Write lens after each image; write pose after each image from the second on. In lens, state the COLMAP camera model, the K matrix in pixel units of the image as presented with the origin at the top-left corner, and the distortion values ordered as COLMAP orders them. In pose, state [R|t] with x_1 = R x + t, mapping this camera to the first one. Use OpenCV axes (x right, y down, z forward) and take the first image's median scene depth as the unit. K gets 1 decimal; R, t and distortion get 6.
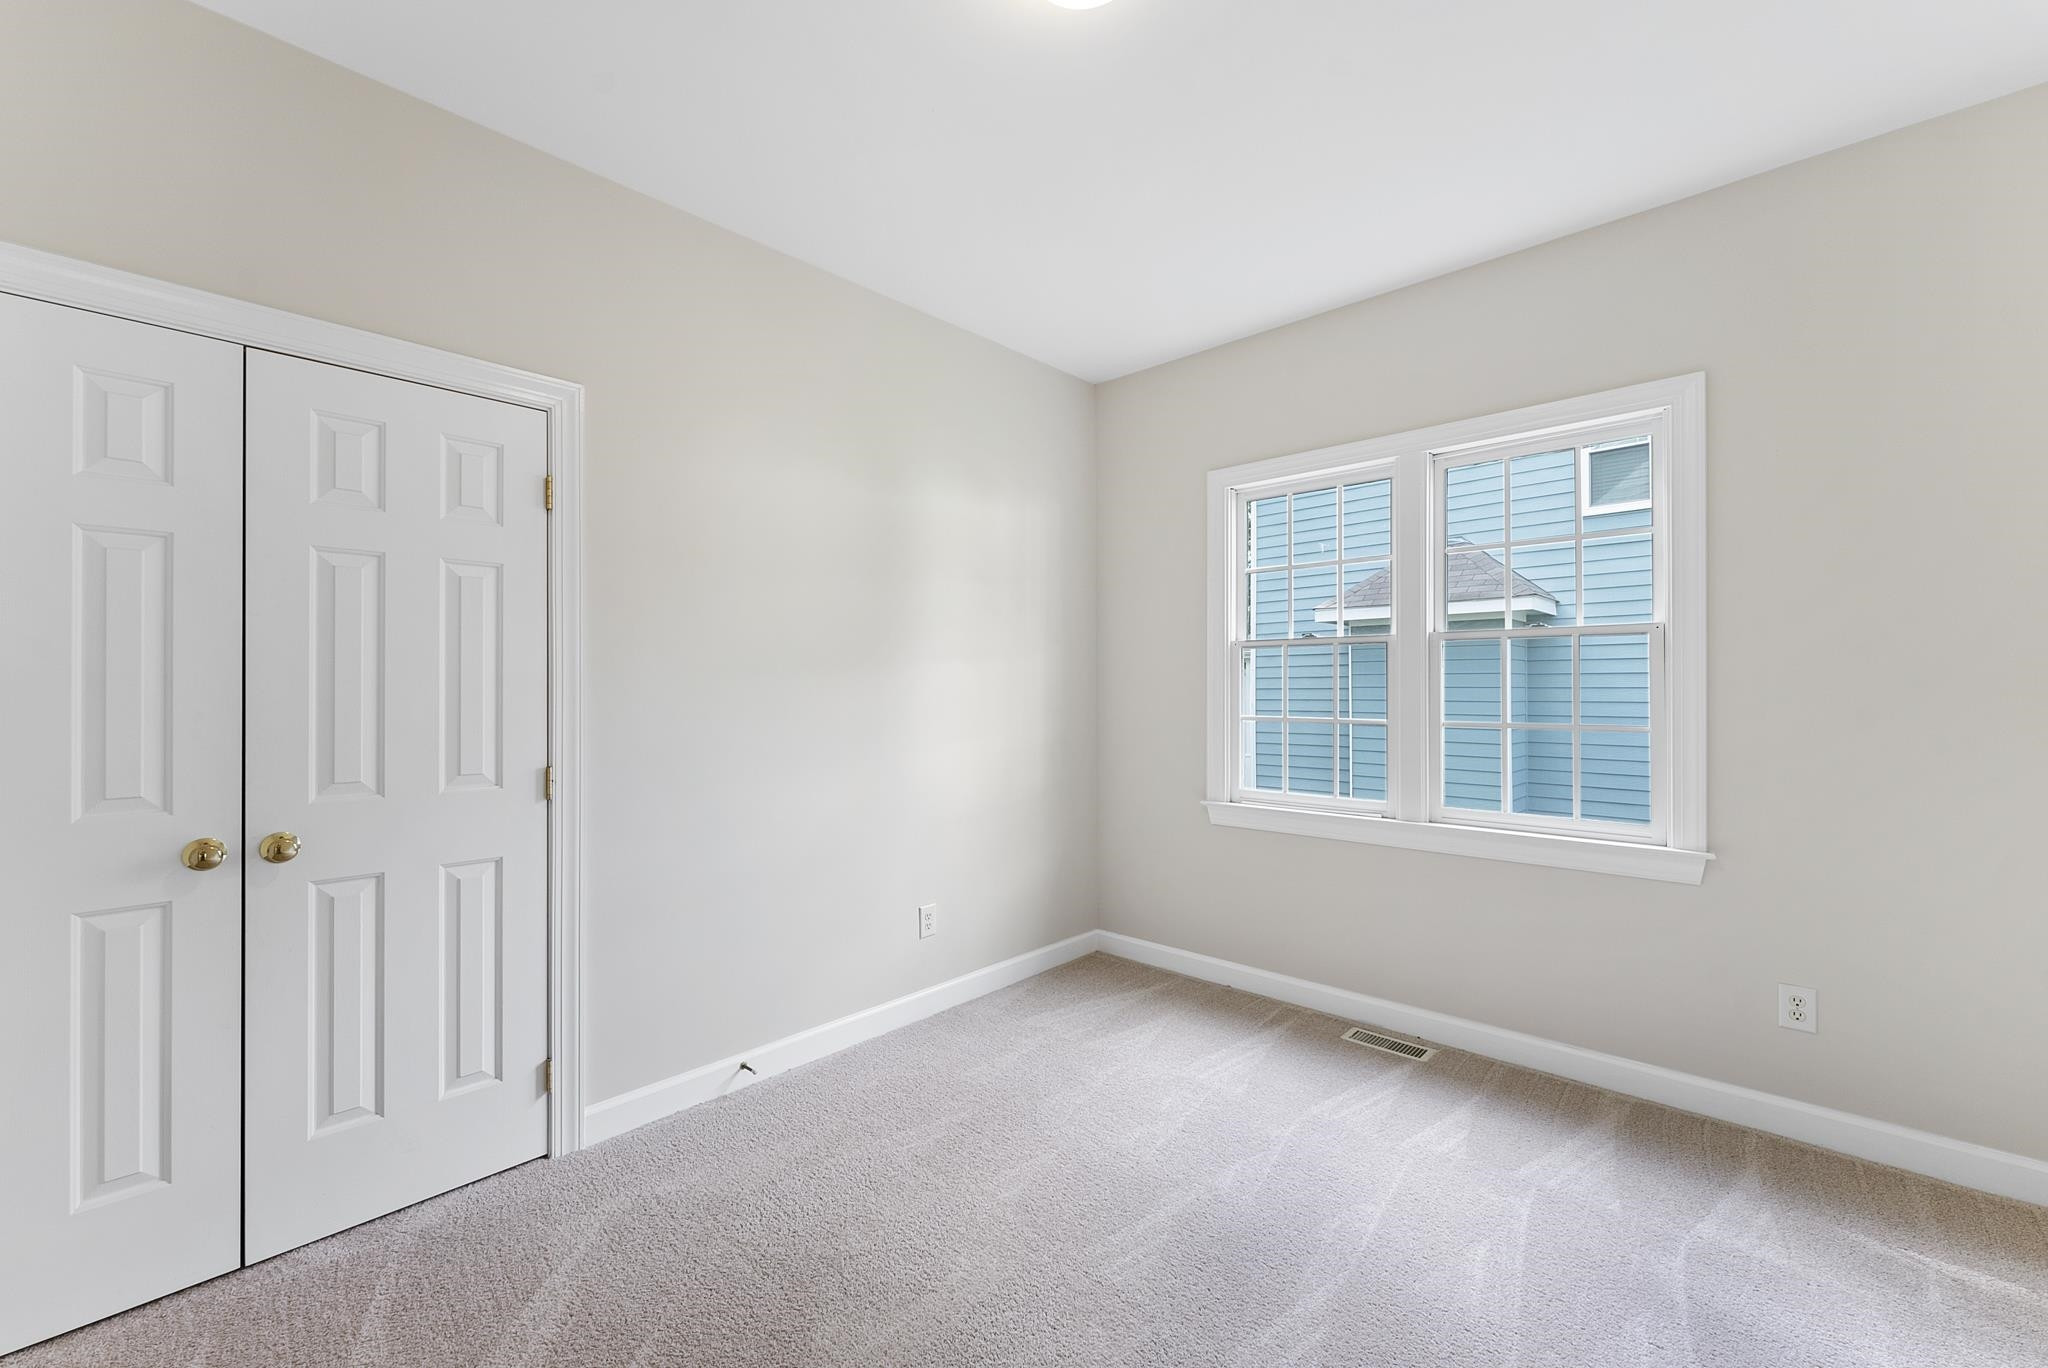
lens RADIAL K [[796.3, 0, 1025.2], [0, 796.3, 676.4], [0, 0, 1]] dist [0.002438, -0.000007]
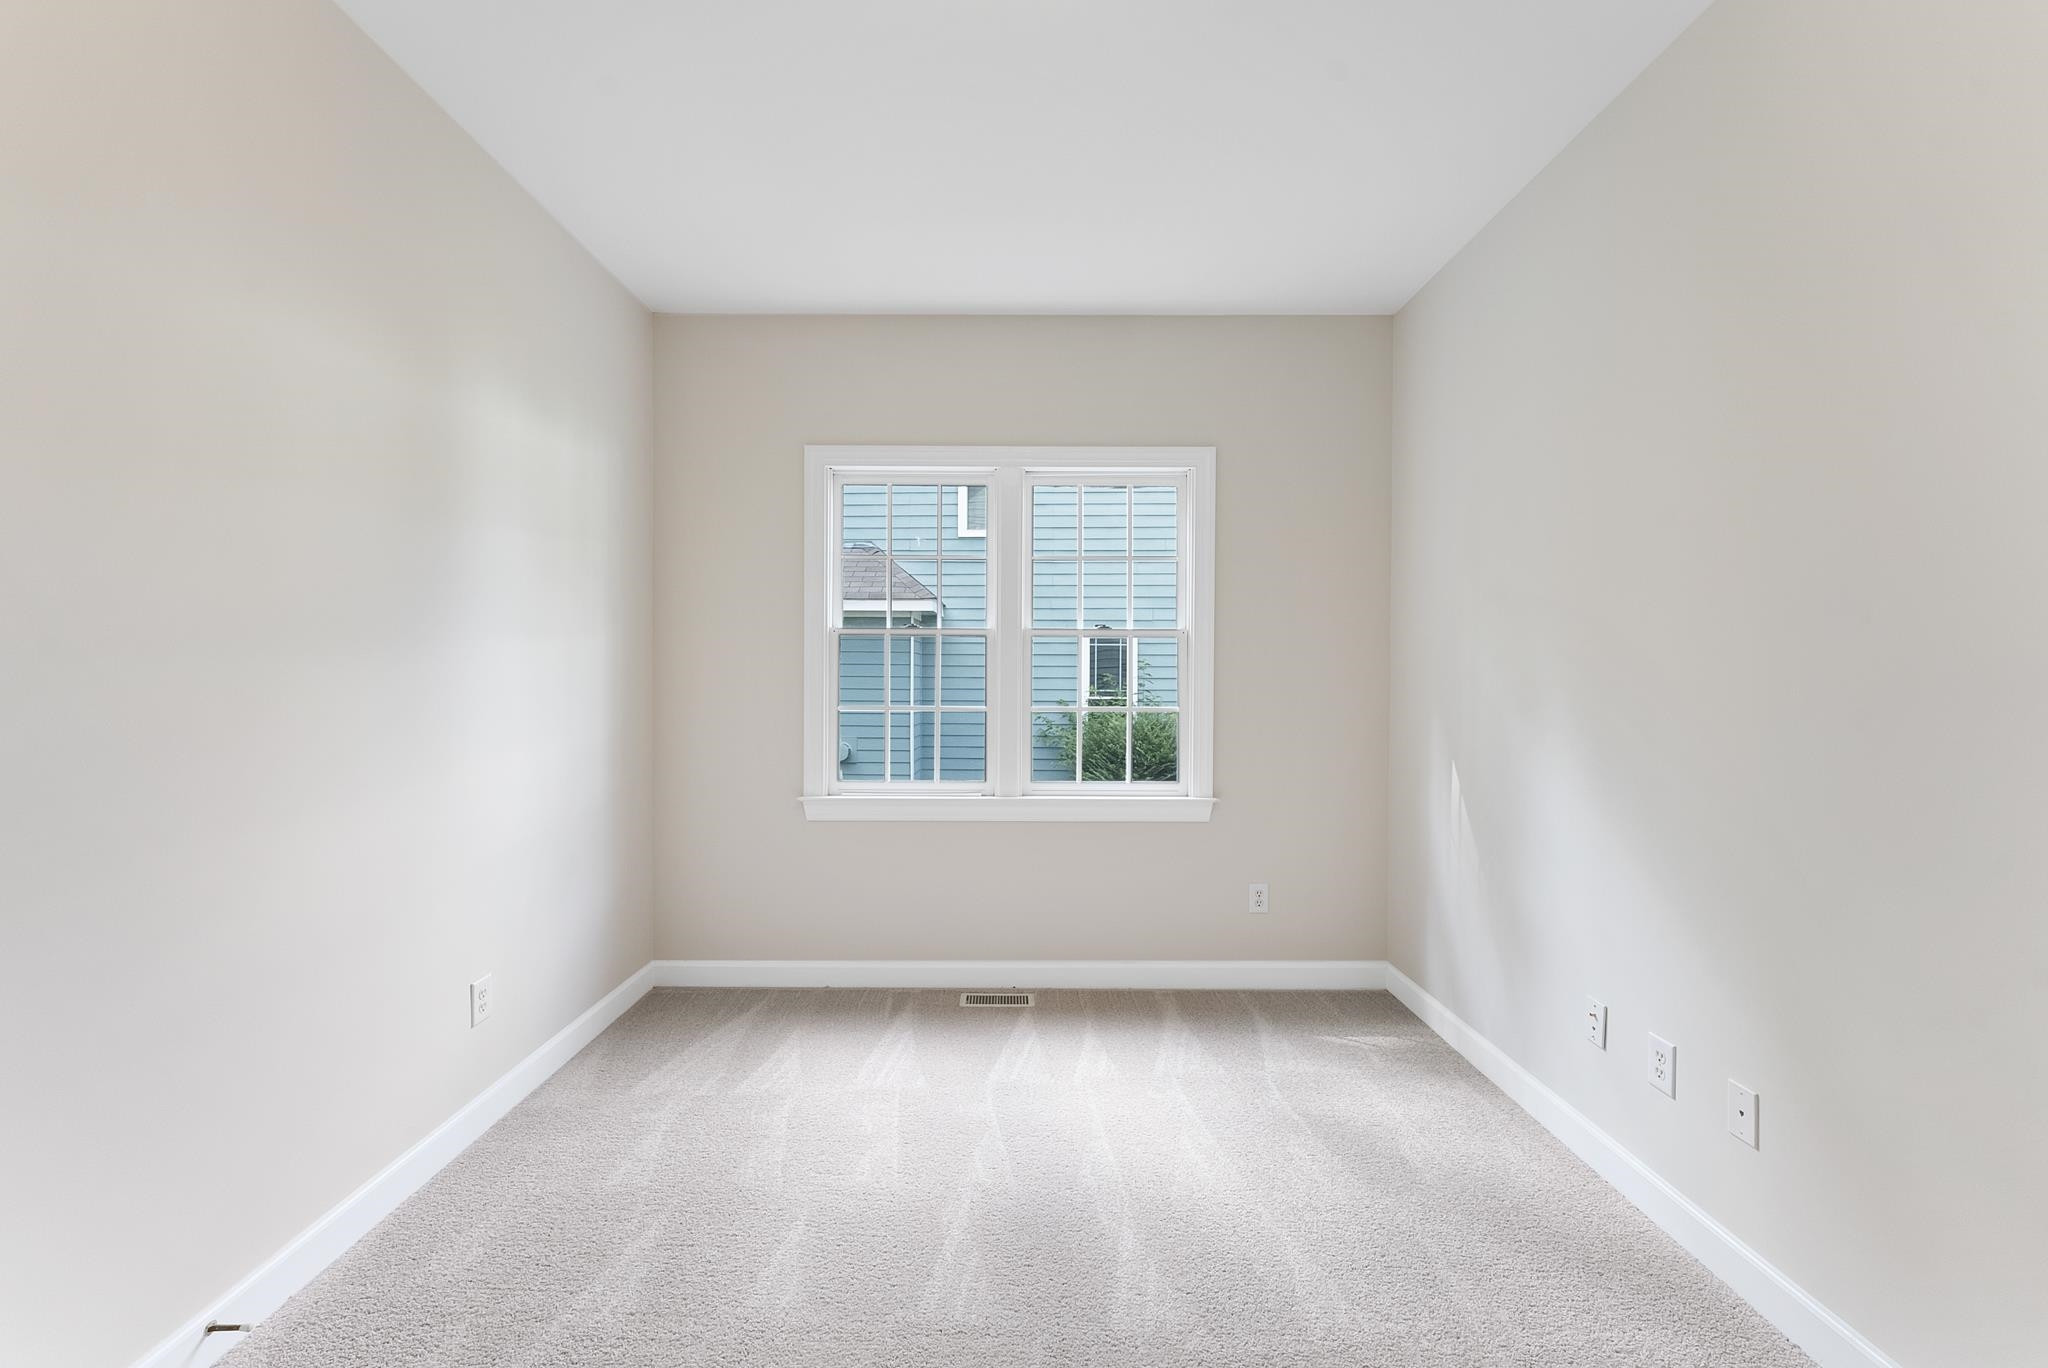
lens RADIAL K [[796.3, 0, 1021.9], [0, 796.3, 677.5], [0, 0, 1]] dist [0.002438, -0.000007]
pose [[0.750805, 0.003710, 0.660513, -0.237658], [-0.013634, 0.999858, 0.009881, 0.003016], [-0.660383, -0.016424, 0.750750, 0.148544]]
